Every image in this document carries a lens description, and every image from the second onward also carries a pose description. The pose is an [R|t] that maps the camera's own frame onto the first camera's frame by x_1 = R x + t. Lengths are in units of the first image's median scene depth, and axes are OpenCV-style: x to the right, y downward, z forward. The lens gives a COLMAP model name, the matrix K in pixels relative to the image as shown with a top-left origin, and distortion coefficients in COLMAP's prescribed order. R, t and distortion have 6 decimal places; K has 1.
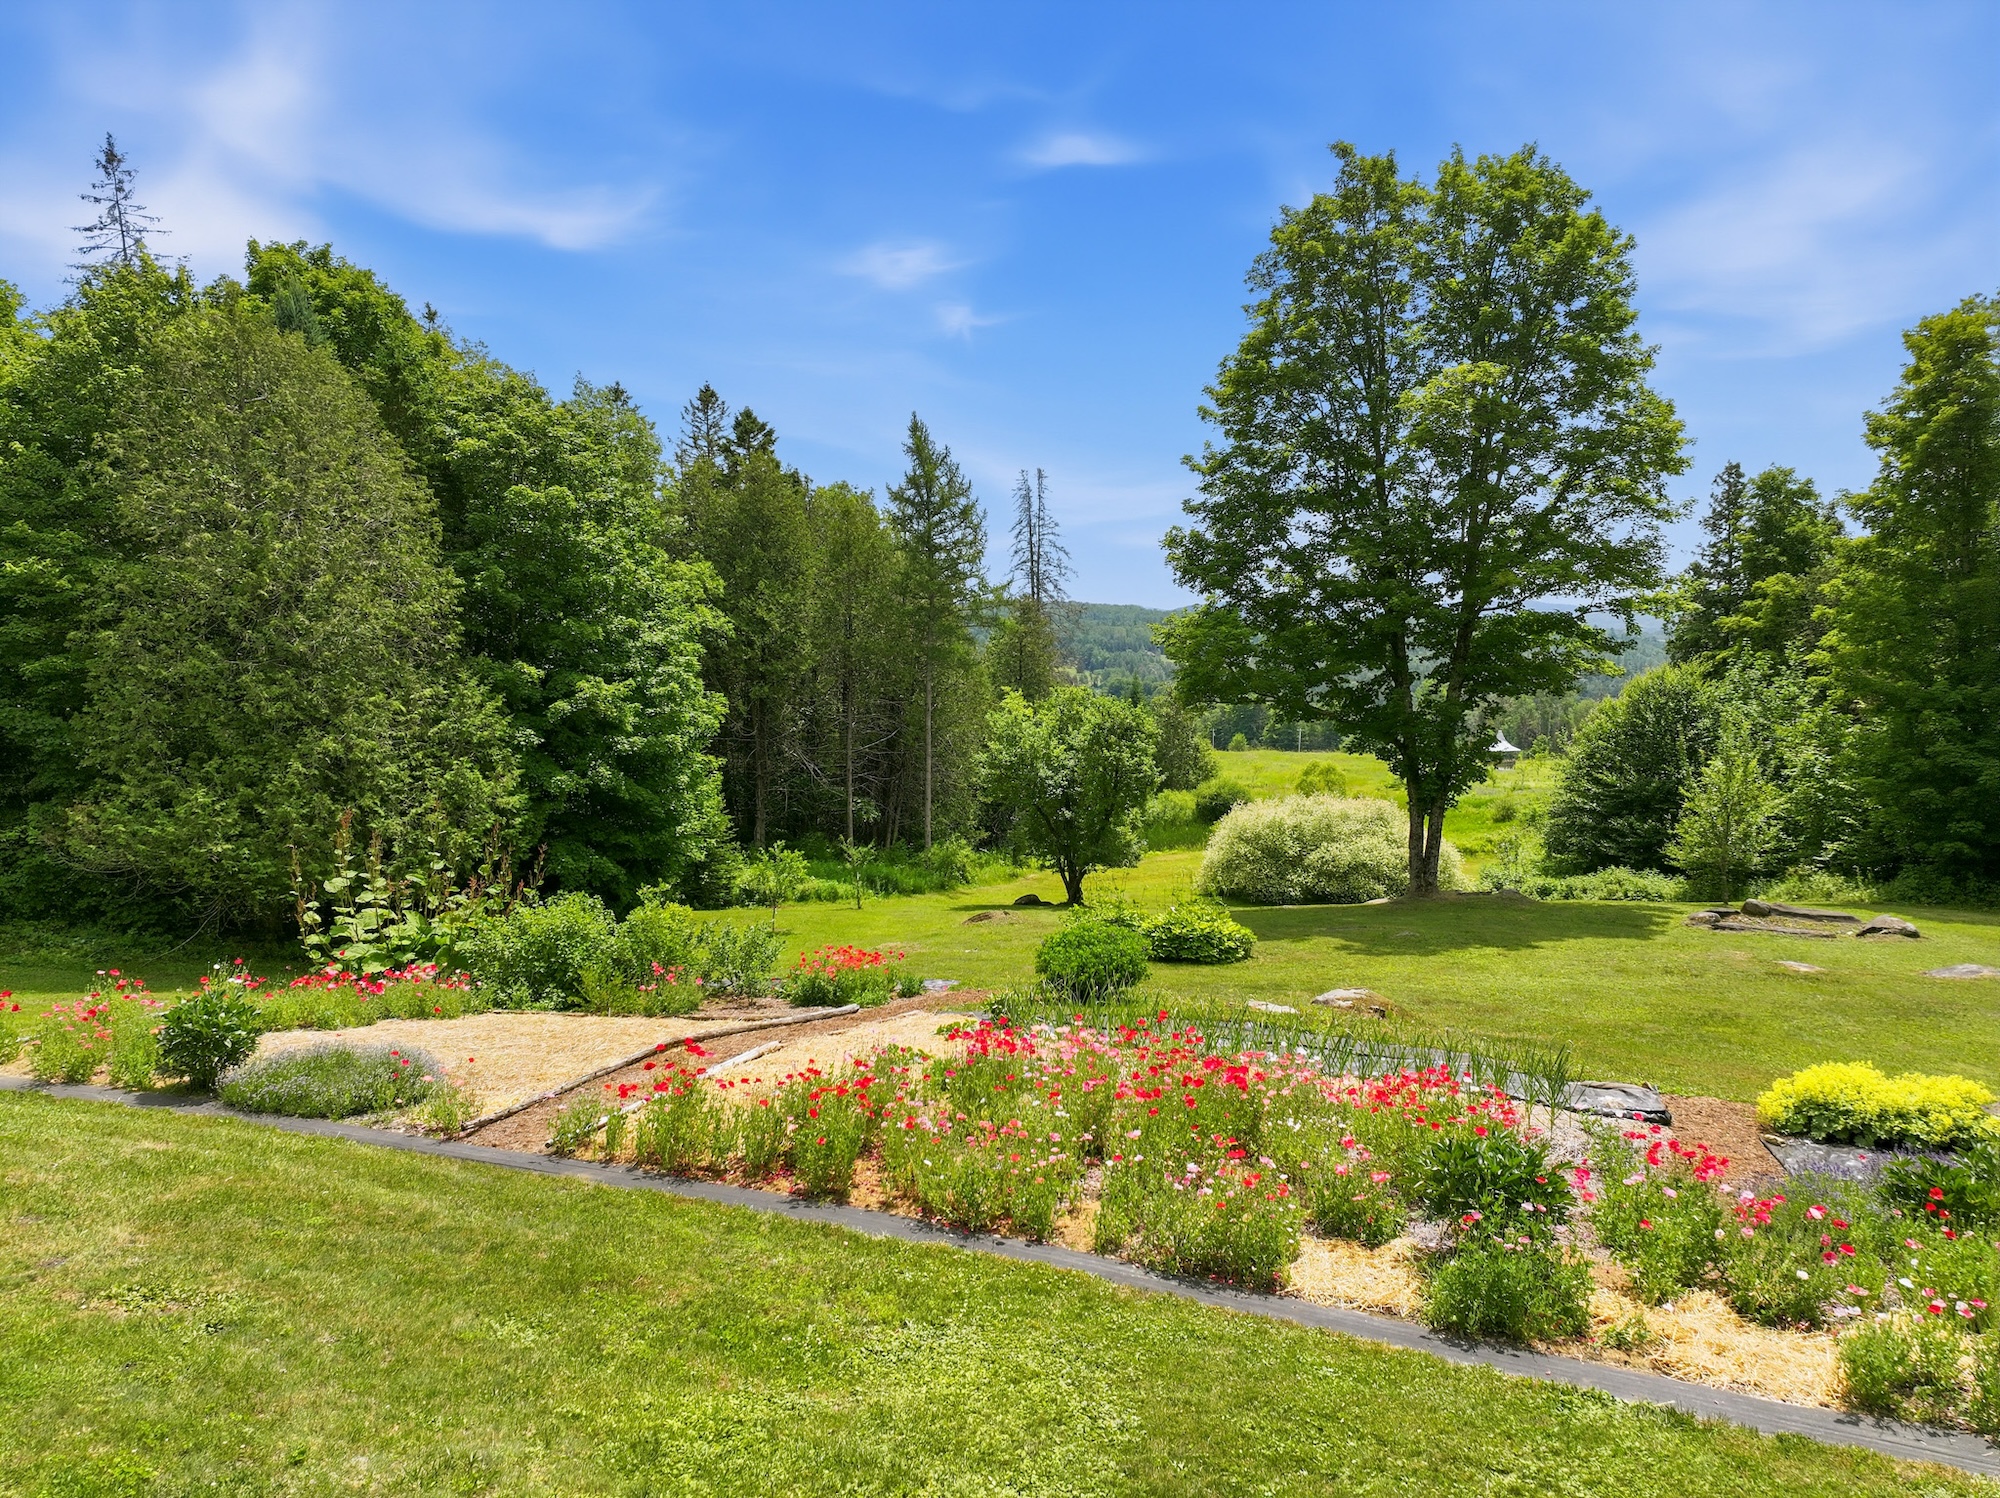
lens RADIAL K [[1405.1, 0, 1006.0], [0, 1405.1, 743.3], [0, 0, 1]] dist [-0.002361, 0.015164]
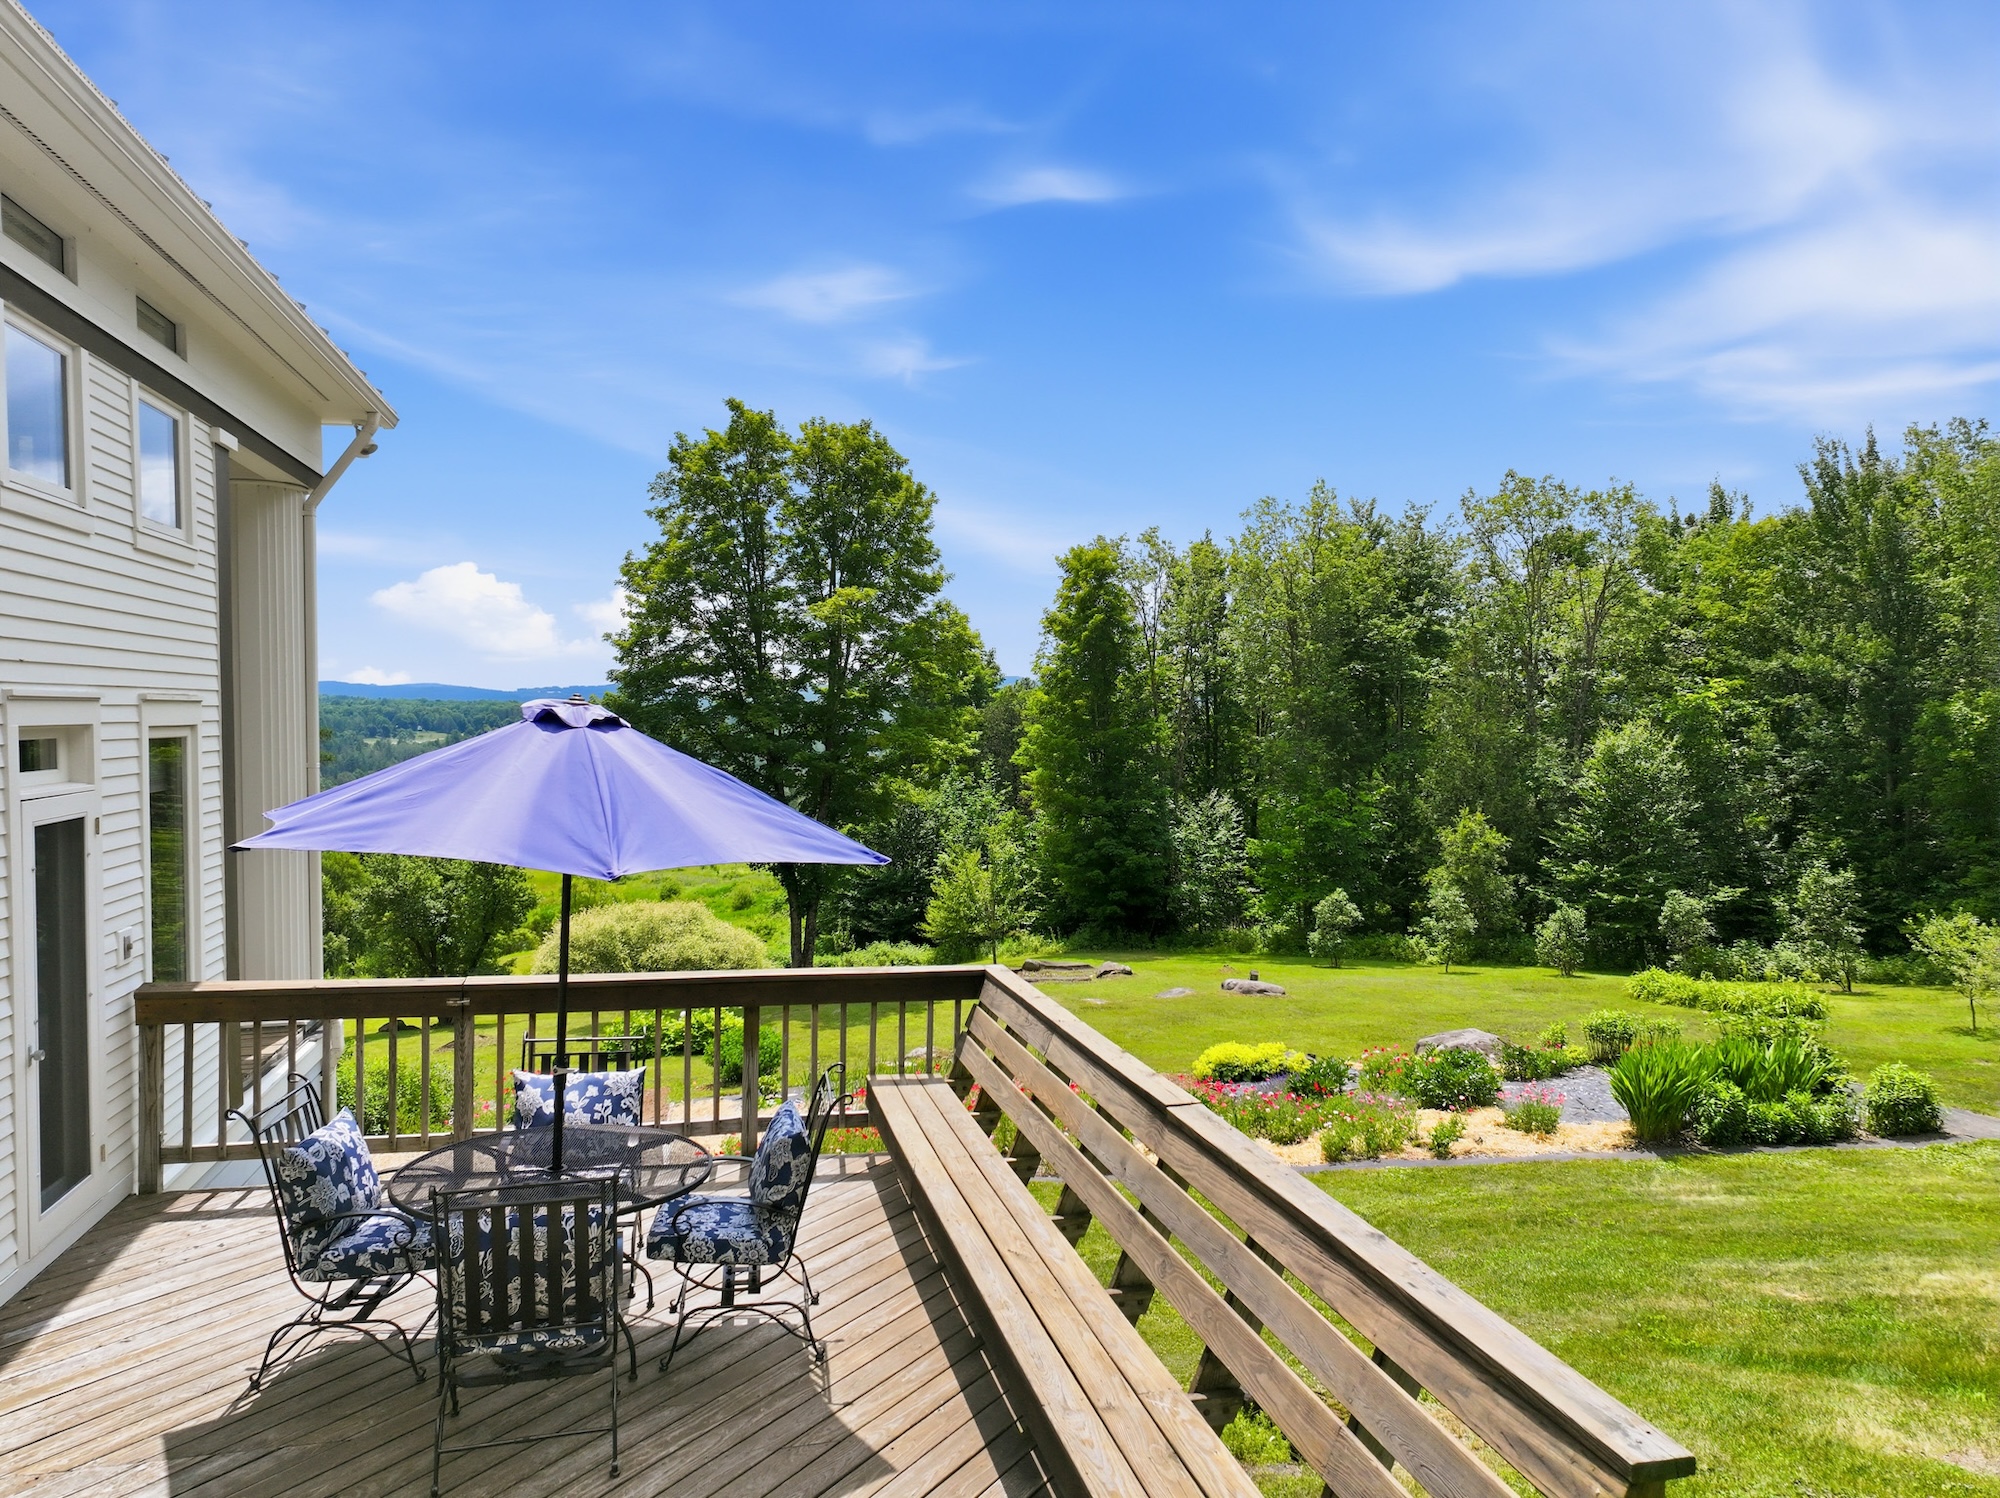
lens RADIAL K [[1405.1, 0, 1007.4], [0, 1405.1, 743.2], [0, 0, 1]] dist [-0.002361, 0.015164]
pose [[0.823142, -0.009908, 0.567749, -0.273899], [0.043086, 0.998055, -0.045051, -0.042195], [-0.566199, 0.061545, 0.821968, -0.170208]]
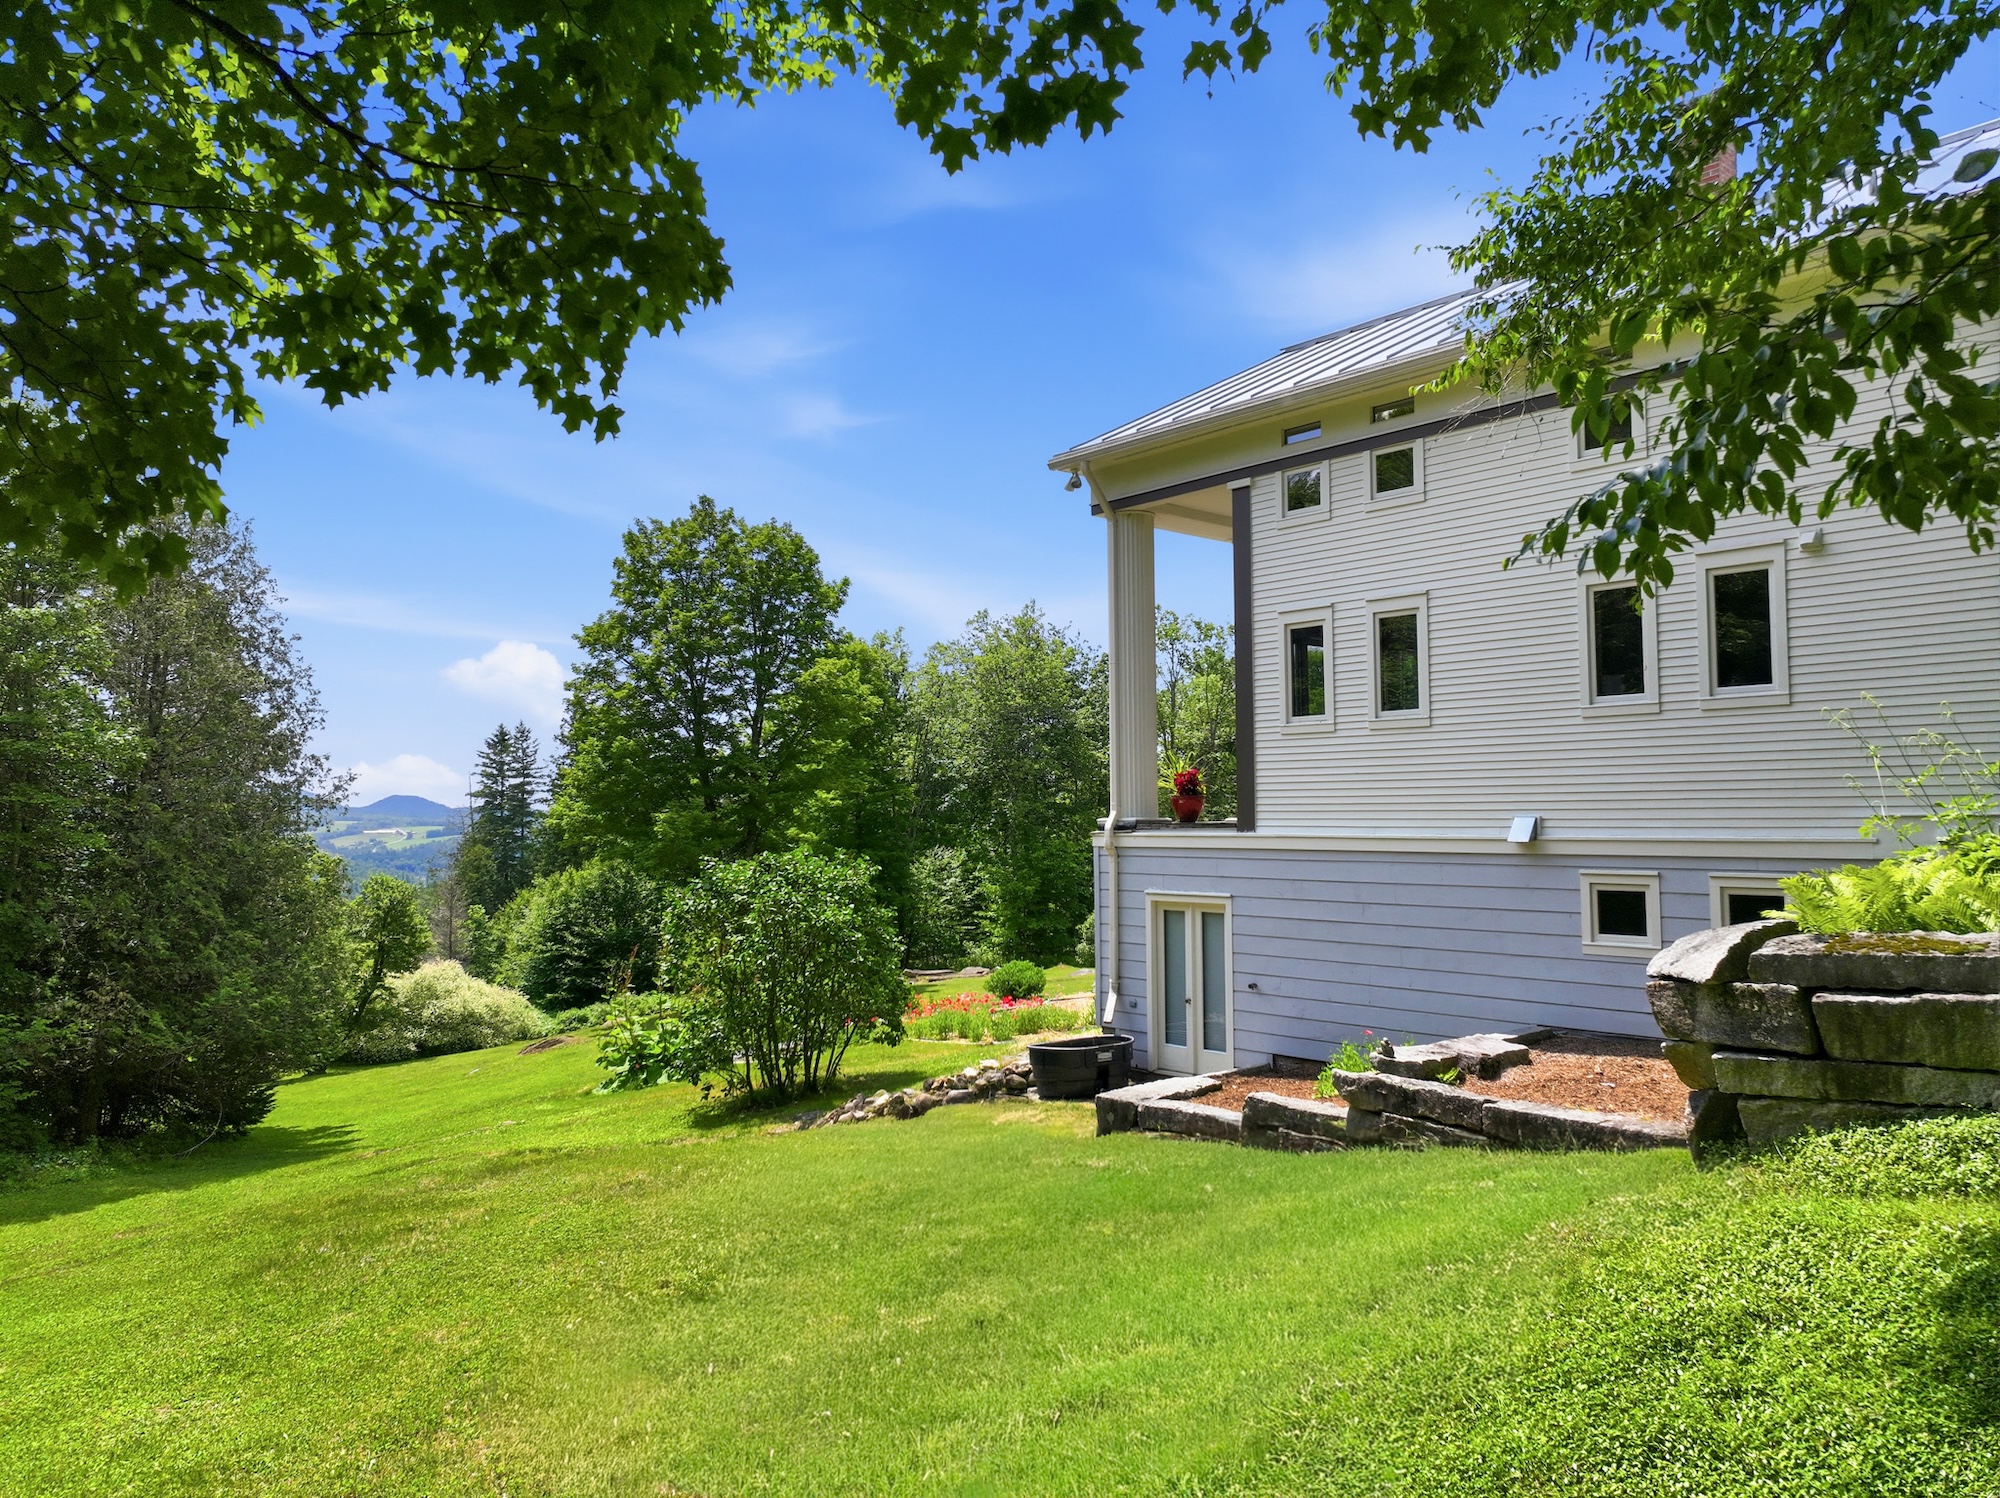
lens RADIAL K [[1405.1, 0, 1007.6], [0, 1405.1, 740.5], [0, 0, 1]] dist [-0.002361, 0.015164]
pose [[0.454725, 0.059969, 0.888611, -0.896720], [0.064343, 0.992912, -0.099933, 0.006787], [-0.888305, 0.102618, 0.447643, 0.060106]]
